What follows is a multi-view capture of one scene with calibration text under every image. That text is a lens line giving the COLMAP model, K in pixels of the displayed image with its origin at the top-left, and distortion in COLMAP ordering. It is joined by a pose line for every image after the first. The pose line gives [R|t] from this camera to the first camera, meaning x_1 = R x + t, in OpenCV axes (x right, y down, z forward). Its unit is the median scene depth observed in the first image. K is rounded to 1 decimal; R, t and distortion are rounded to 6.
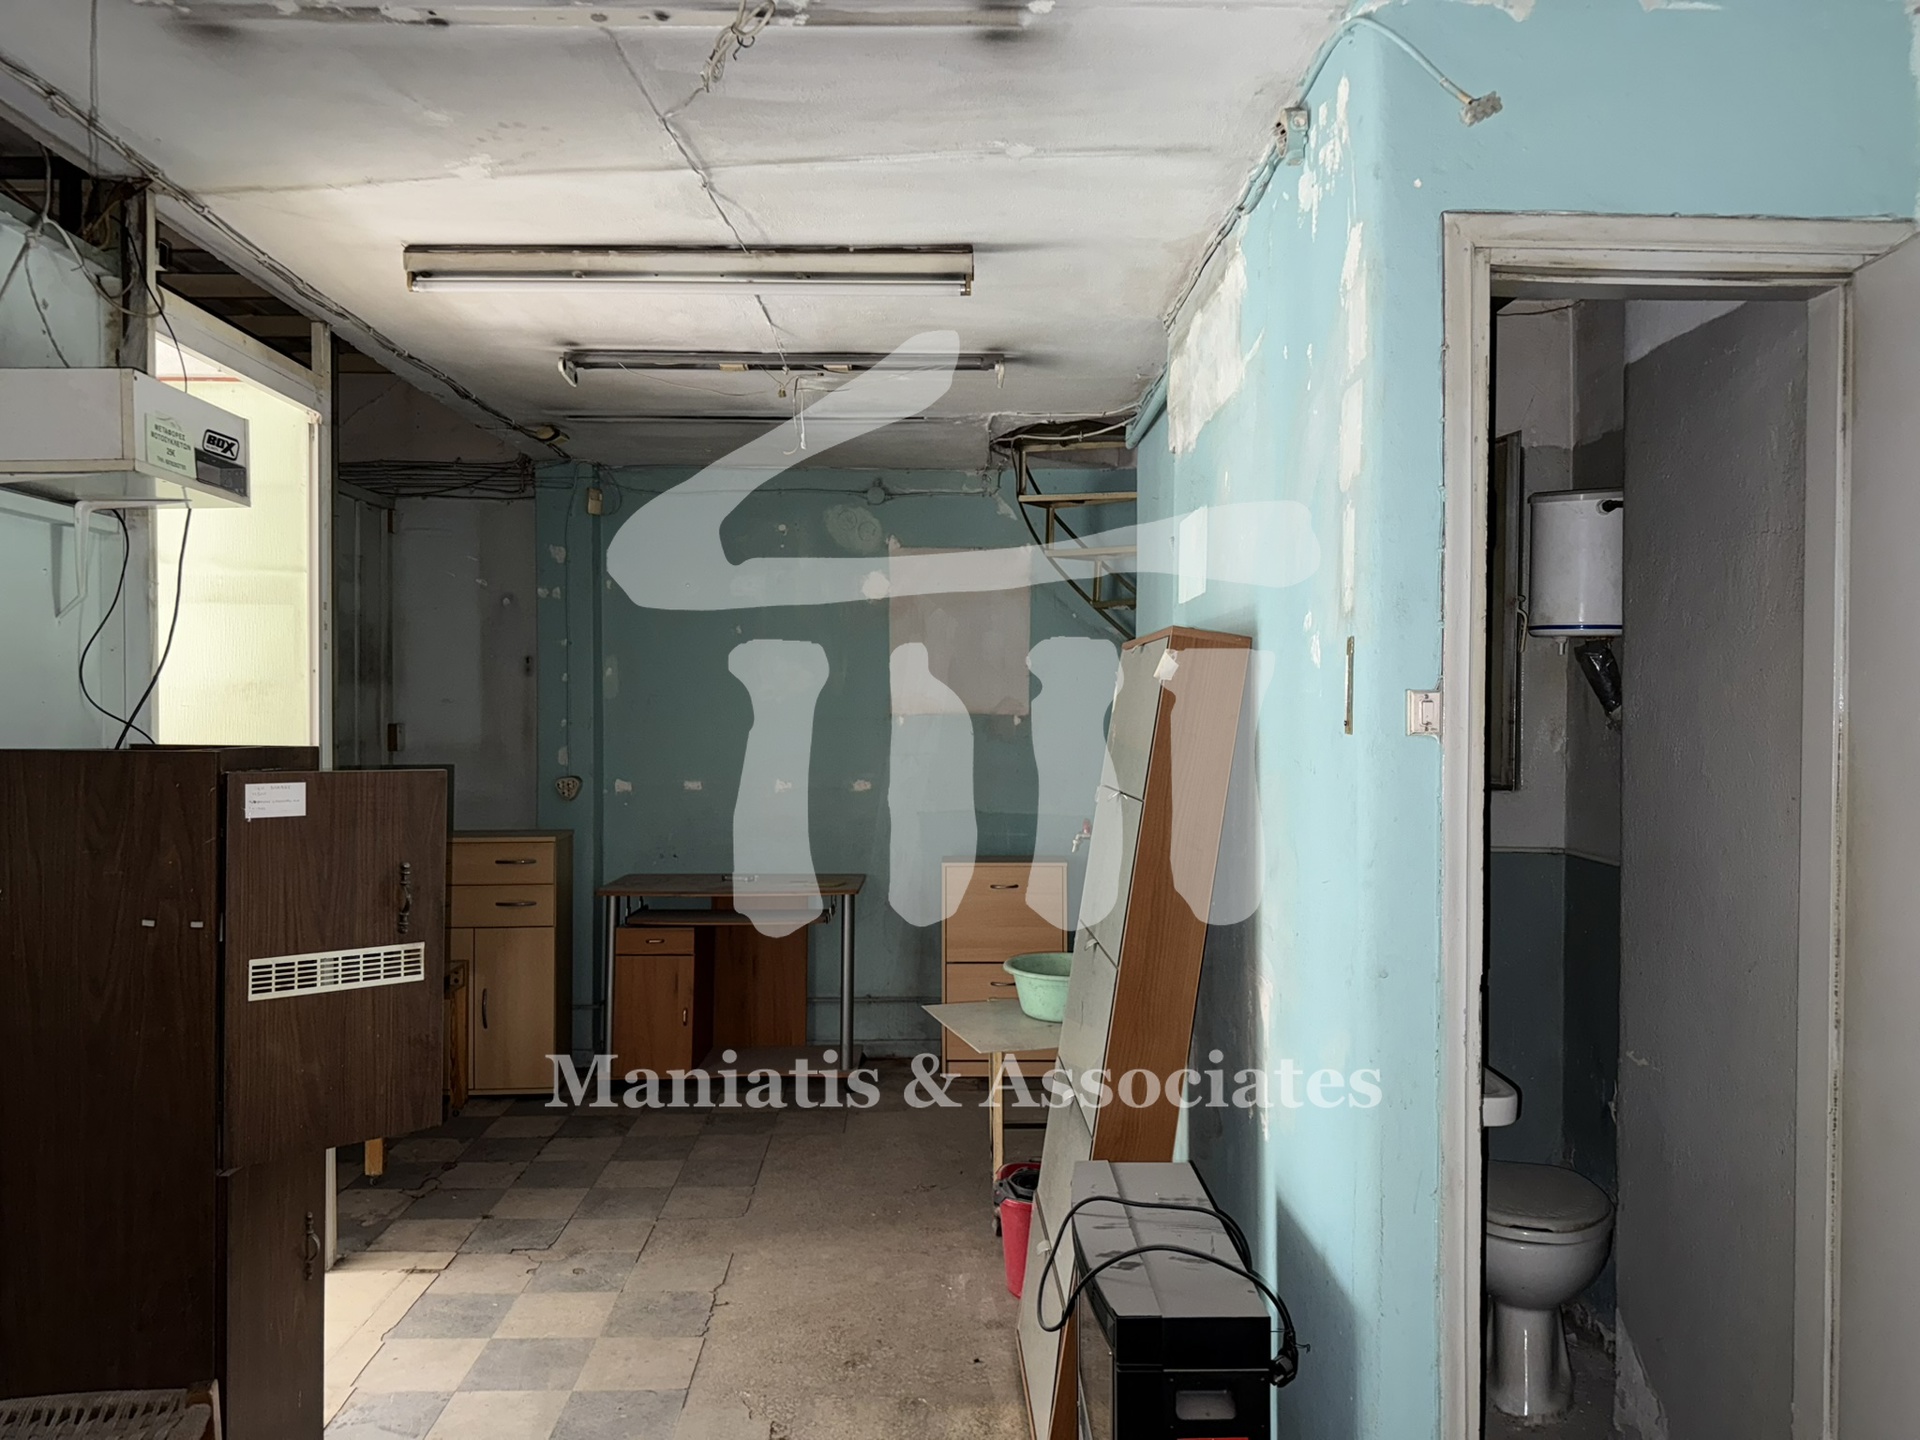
lens RADIAL K [[1341.6, 0, 955.7], [0, 1341.6, 718.7], [0, 0, 1]] dist [0.036431, -0.051632]
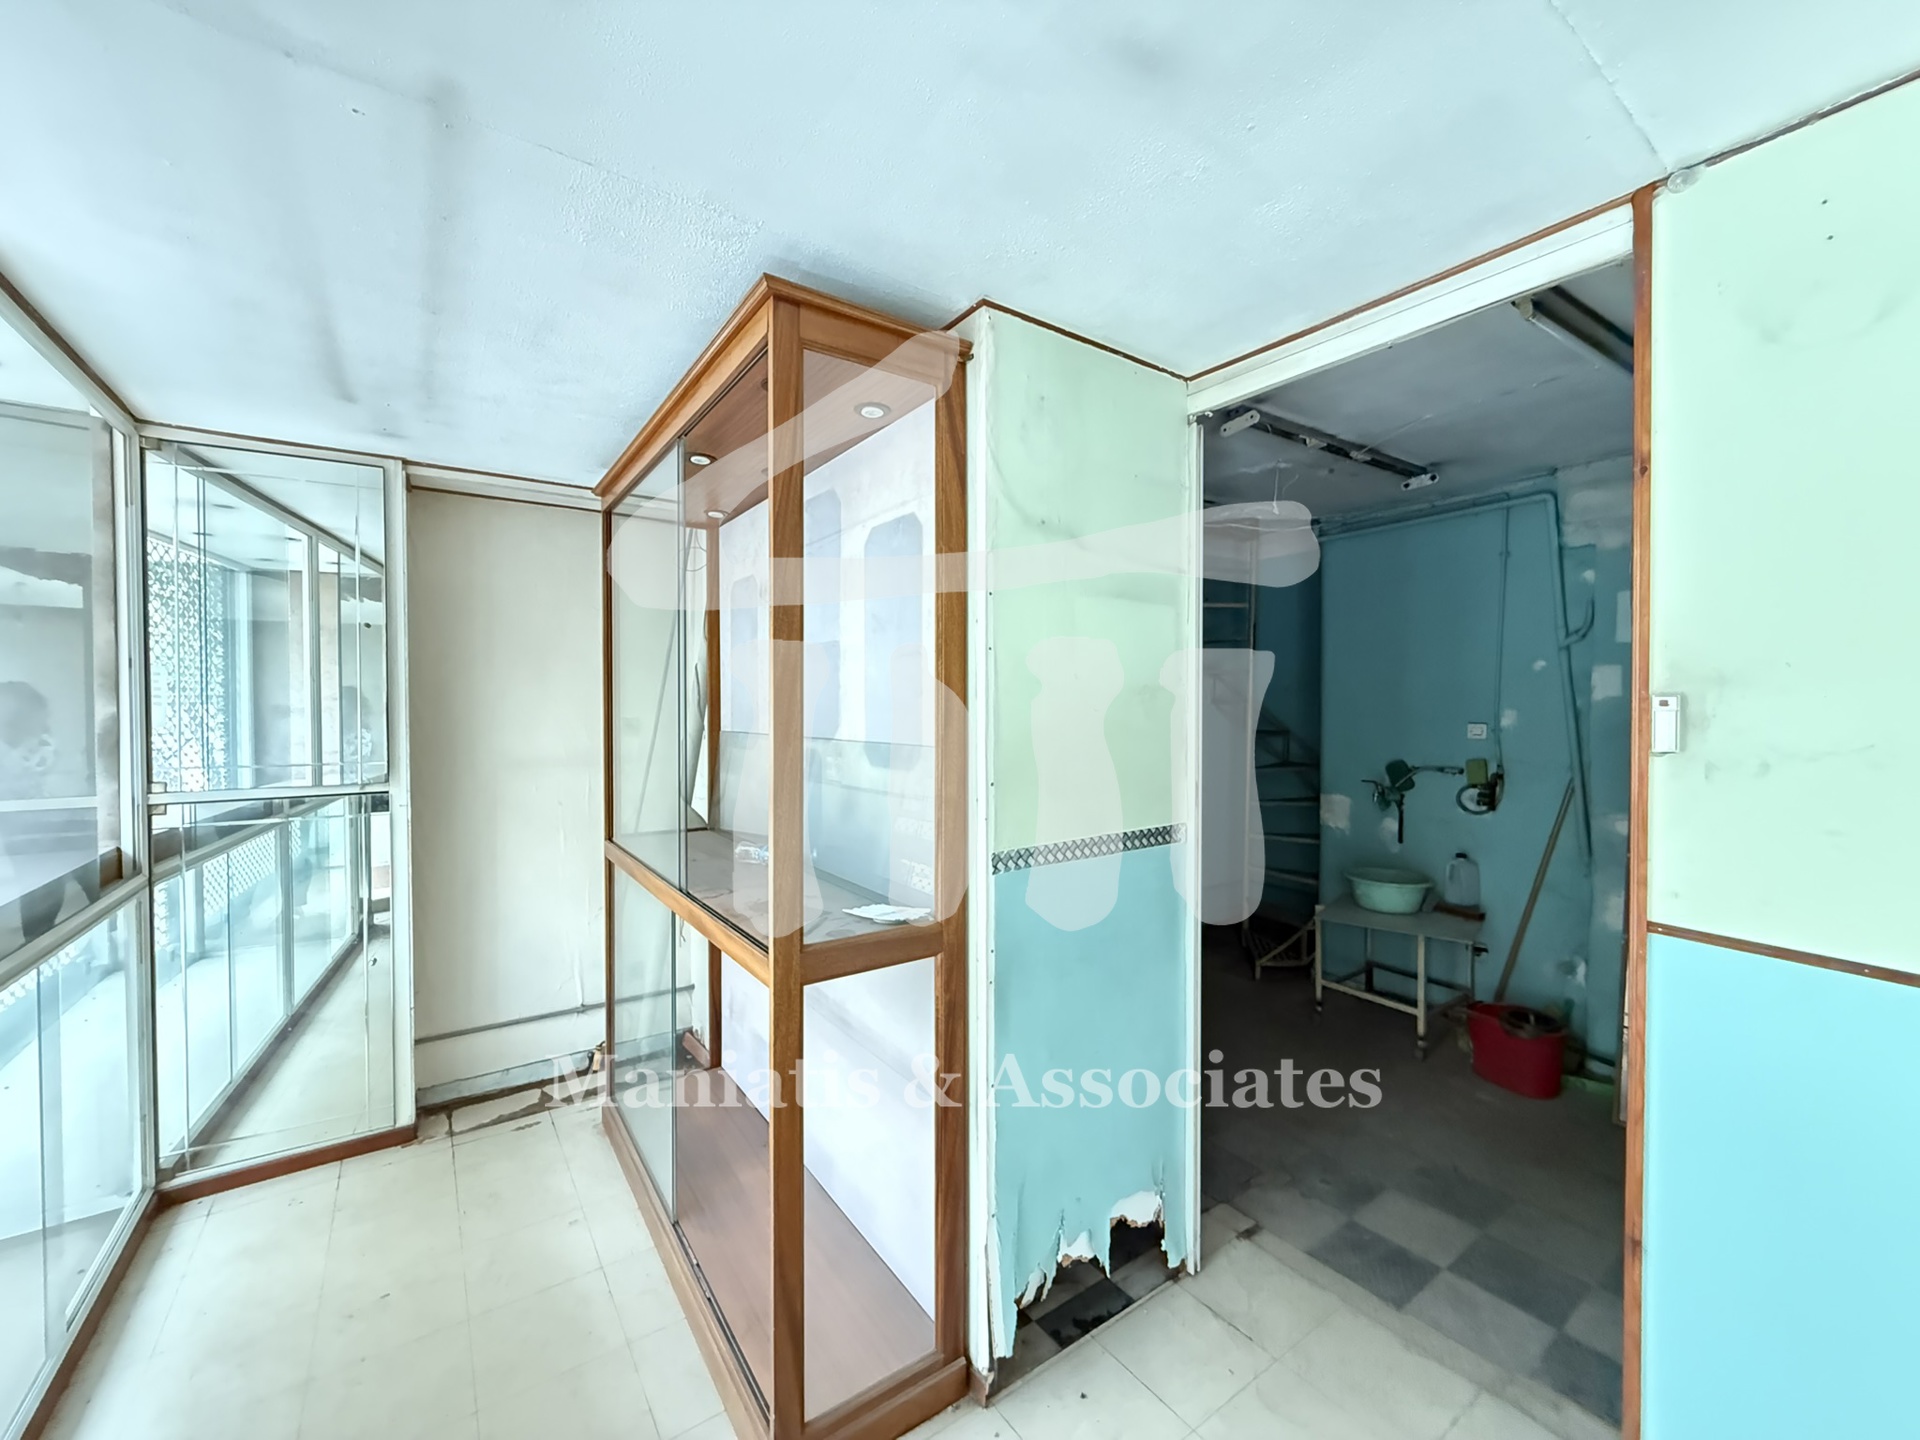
lens RADIAL K [[761.9, 0, 952.1], [0, 761.9, 715.2], [0, 0, 1]] dist [-0.003263, 0.001162]
pose [[0.838322, -0.012634, 0.545029, -1.131500], [0.007010, 0.999899, 0.012397, -0.016593], [-0.545130, -0.006572, 0.838326, 0.762113]]
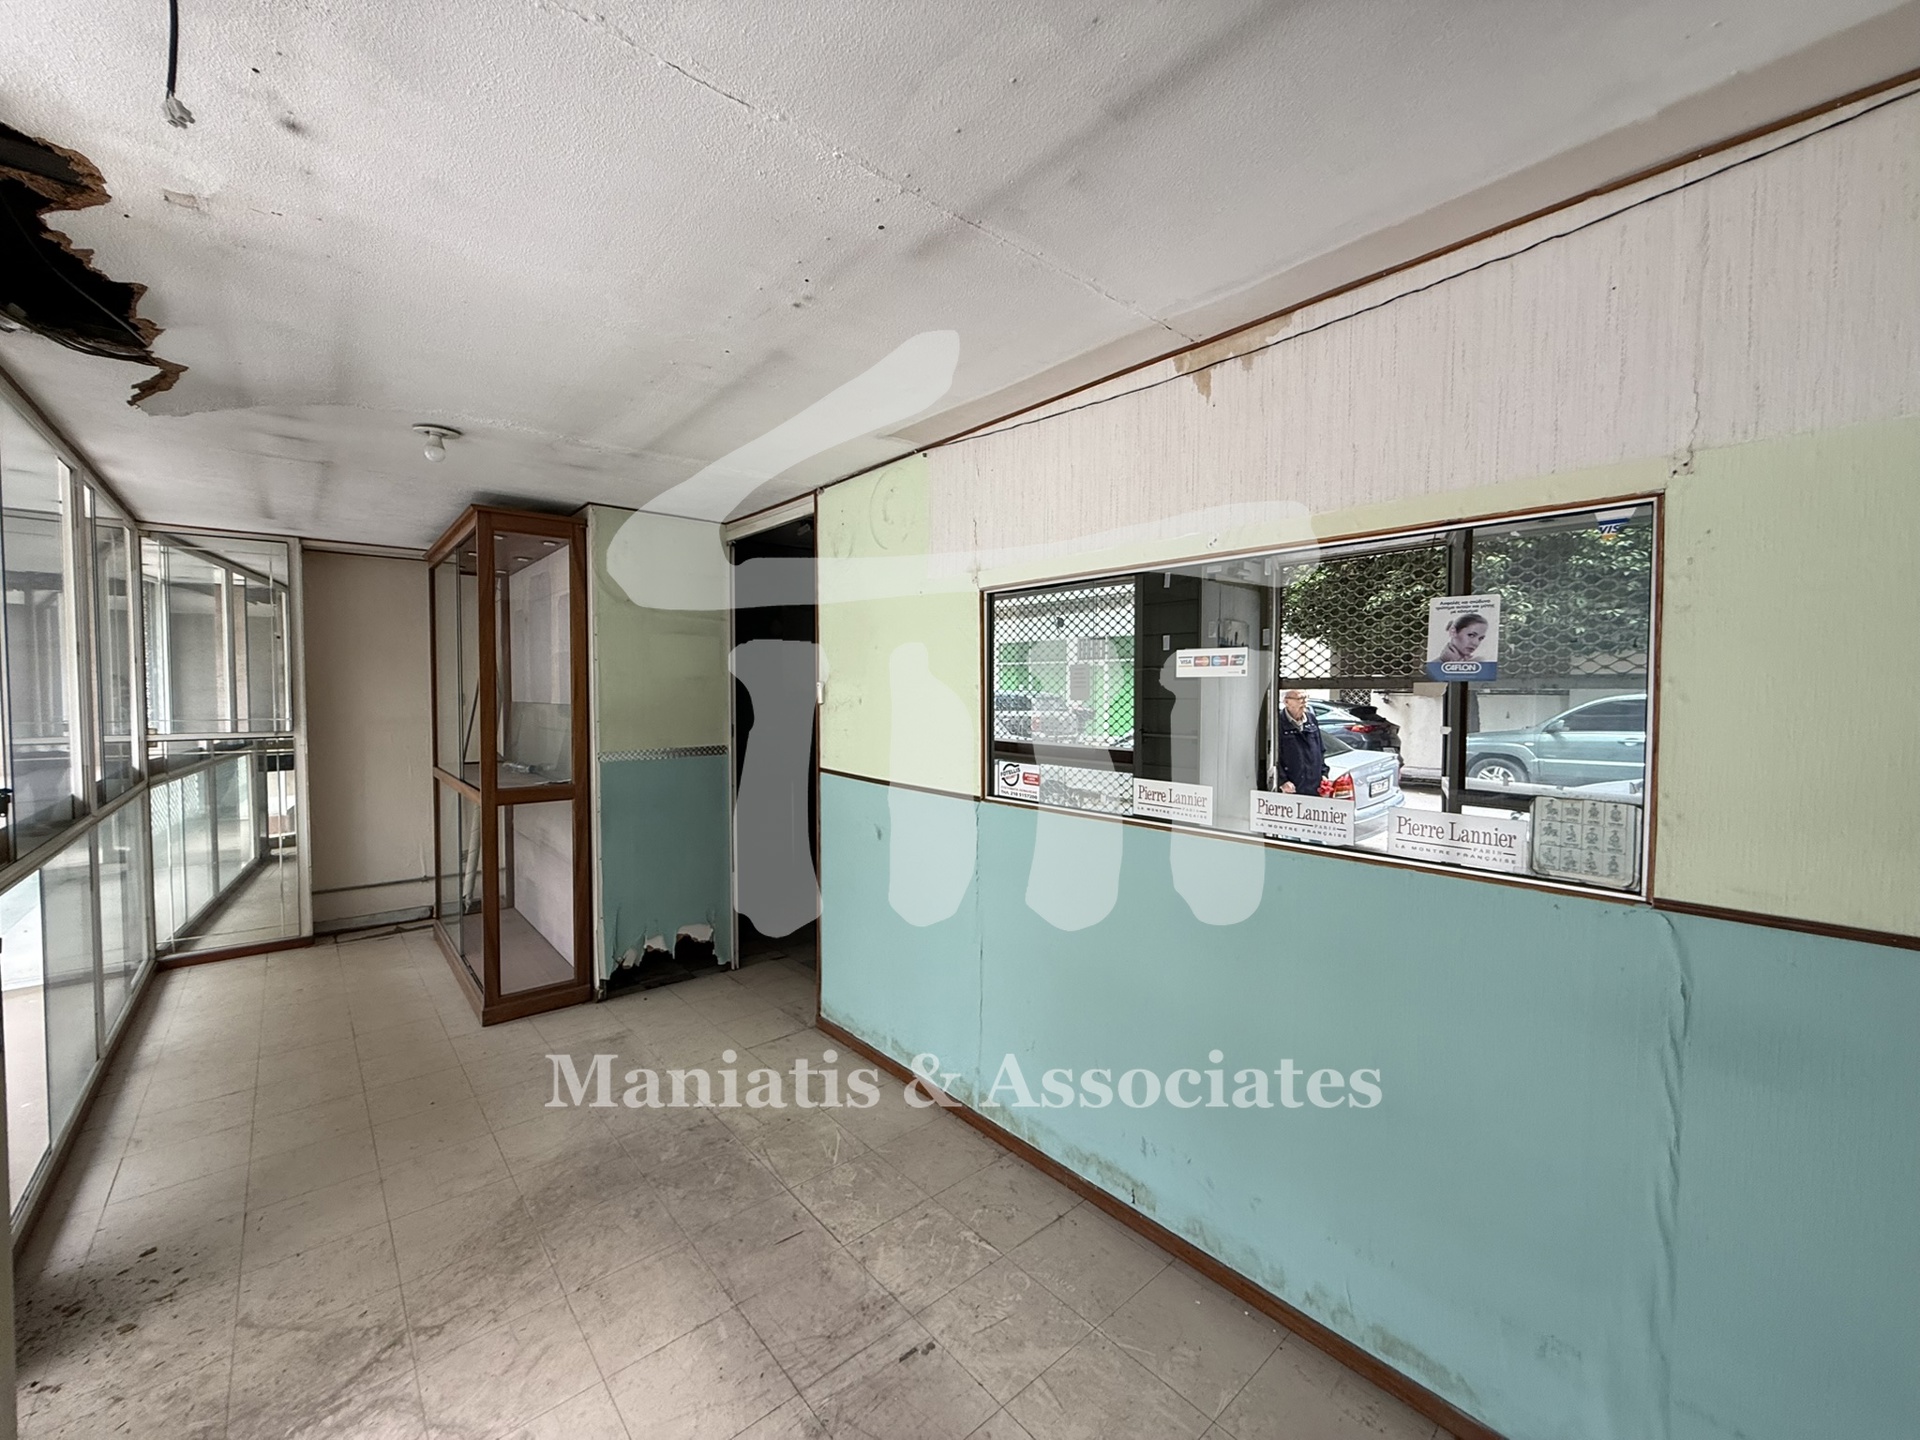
lens RADIAL K [[761.9, 0, 953.1], [0, 761.9, 716.5], [0, 0, 1]] dist [-0.003263, 0.001162]
pose [[0.779318, -0.023672, 0.626181, -1.125407], [0.003373, 0.999430, 0.033585, -0.006052], [-0.626620, -0.024061, 0.778954, -0.099384]]
